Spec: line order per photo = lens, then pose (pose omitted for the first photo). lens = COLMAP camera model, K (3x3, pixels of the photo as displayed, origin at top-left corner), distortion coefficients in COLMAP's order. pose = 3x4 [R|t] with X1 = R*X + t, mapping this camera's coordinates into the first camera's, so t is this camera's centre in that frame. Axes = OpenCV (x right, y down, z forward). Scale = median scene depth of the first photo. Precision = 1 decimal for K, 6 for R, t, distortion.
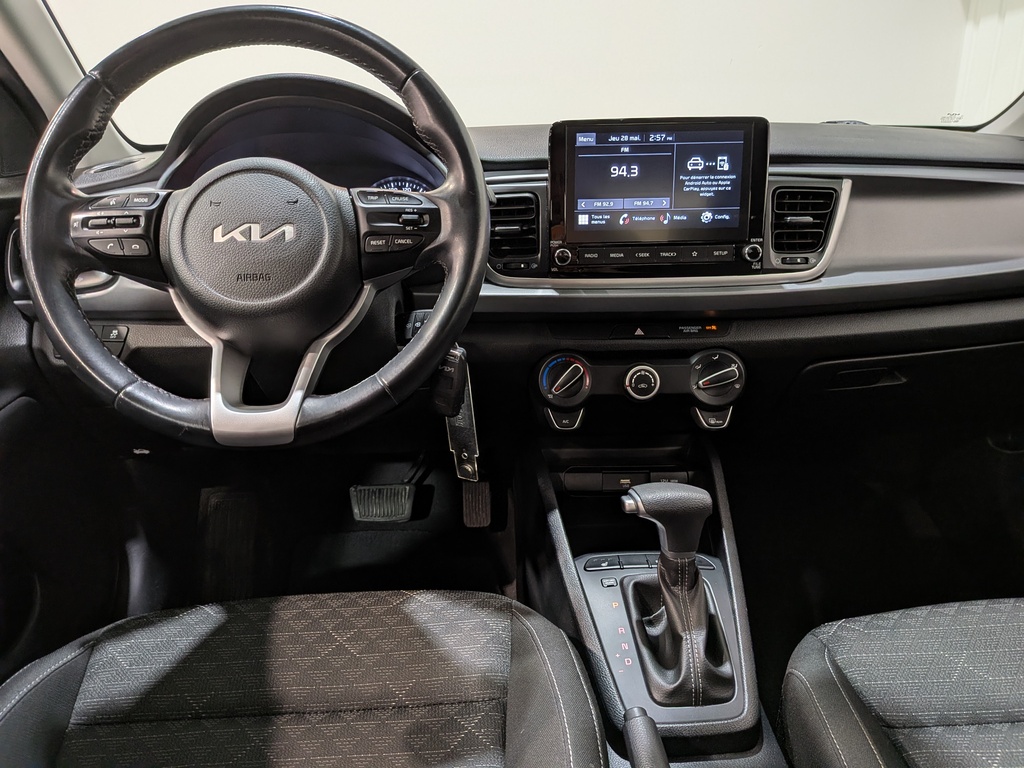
lens RADIAL K [[761.2, 0, 502.0], [0, 761.2, 395.6], [0, 0, 1]] dist [0.042521, -0.084374]
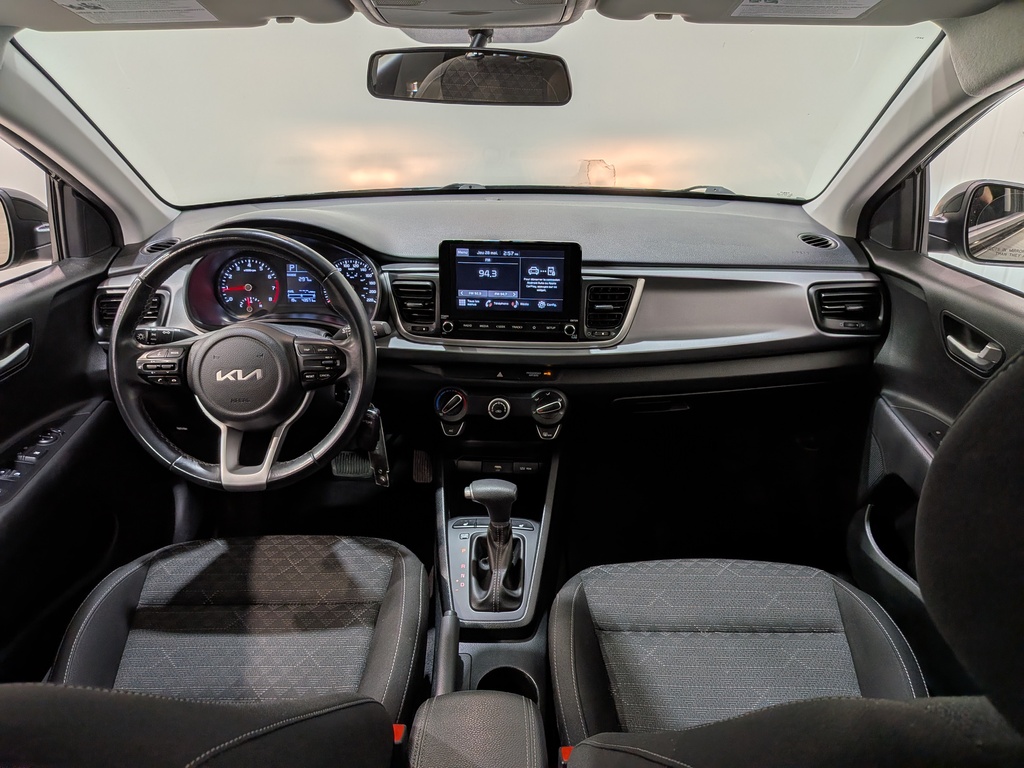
lens RADIAL K [[761.2, 0, 526.2], [0, 761.2, 388.6], [0, 0, 1]] dist [0.042521, -0.084374]
pose [[0.998427, 0.039536, -0.039749, 0.322221], [-0.035067, 0.993591, 0.107456, -0.242832], [0.043743, -0.105893, 0.993415, -0.563947]]
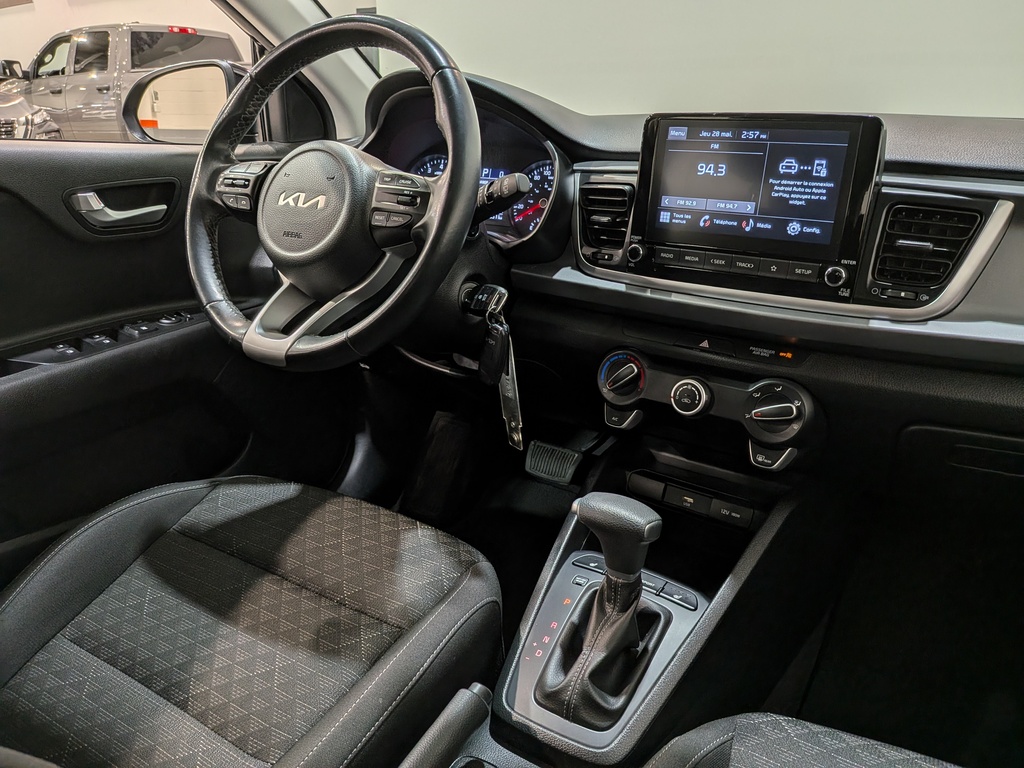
lens RADIAL K [[761.2, 0, 511.4], [0, 761.2, 390.6], [0, 0, 1]] dist [0.042521, -0.084374]
pose [[0.812207, 0.223571, -0.538829, 0.549233], [-0.205847, 0.974071, 0.093877, -0.073290], [0.545845, 0.034669, 0.837168, 0.105824]]
